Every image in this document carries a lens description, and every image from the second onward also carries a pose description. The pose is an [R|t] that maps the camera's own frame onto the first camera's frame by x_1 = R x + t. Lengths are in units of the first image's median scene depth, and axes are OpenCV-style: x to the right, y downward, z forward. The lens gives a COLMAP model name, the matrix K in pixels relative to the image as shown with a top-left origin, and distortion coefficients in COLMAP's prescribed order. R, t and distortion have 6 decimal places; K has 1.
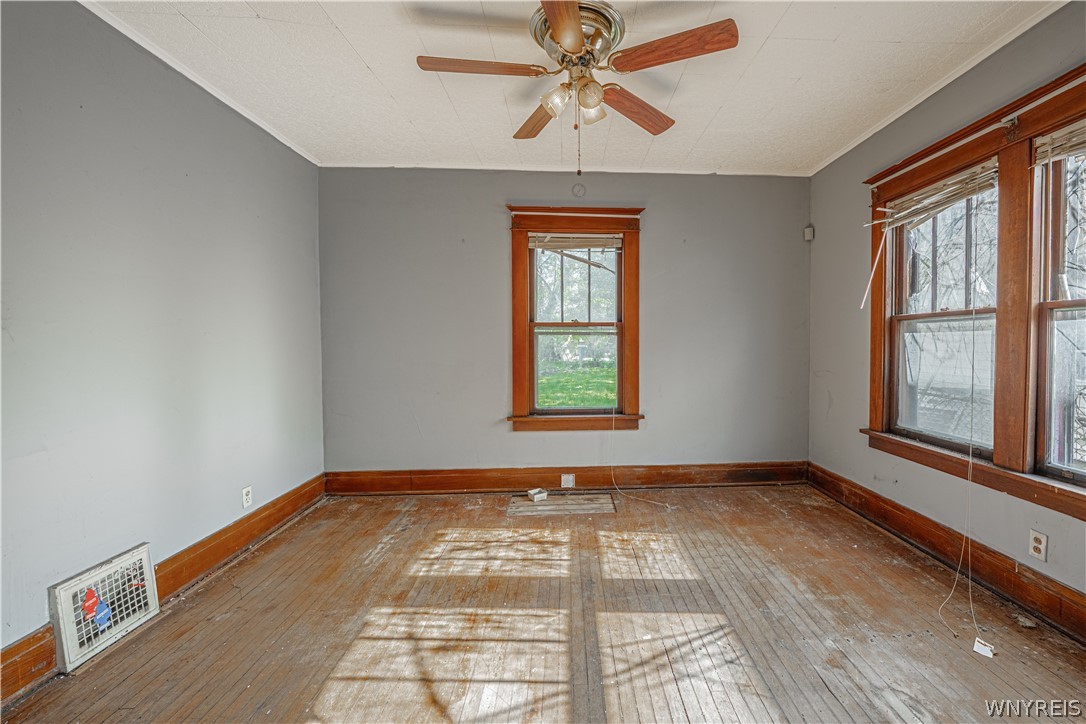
lens RADIAL K [[458.2, 0, 617.8], [0, 458.2, 352.2], [0, 0, 1]] dist [-0.004385, -0.000248]
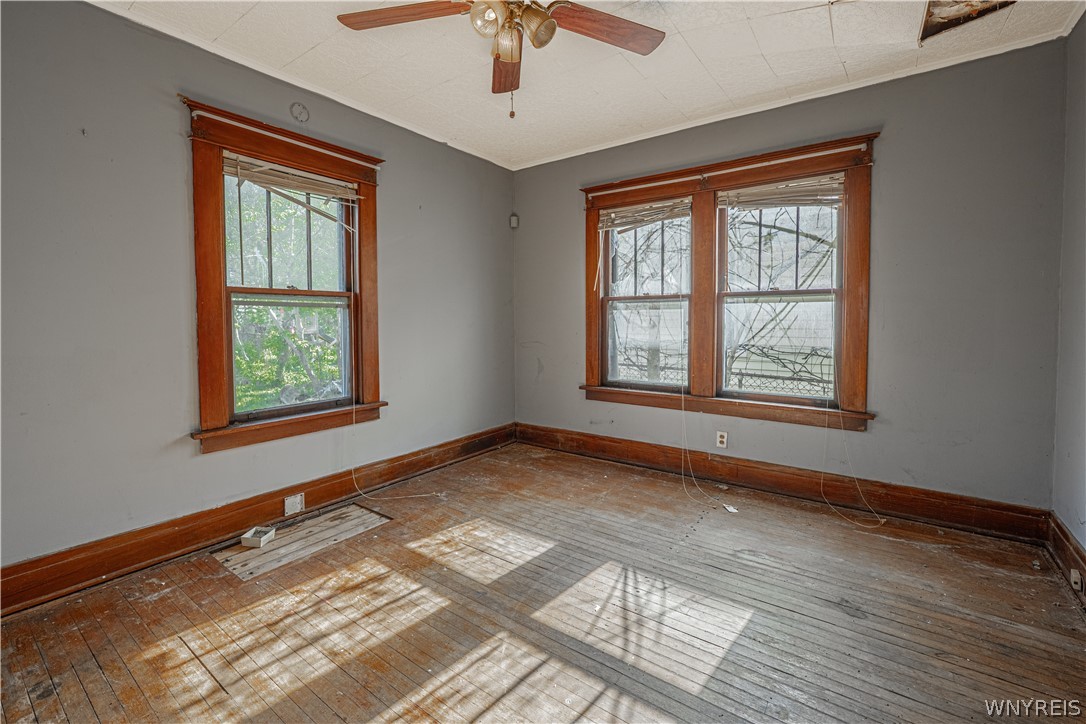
lens RADIAL K [[443.3, 0, 543.2], [0, 443.3, 333.2], [0, 0, 1]] dist [-0.004259, 0.000286]
pose [[0.657865, -0.022548, 0.752798, -0.492311], [0.016940, 0.999742, 0.015141, 0.002273], [-0.752945, 0.002792, 0.658077, 0.302038]]
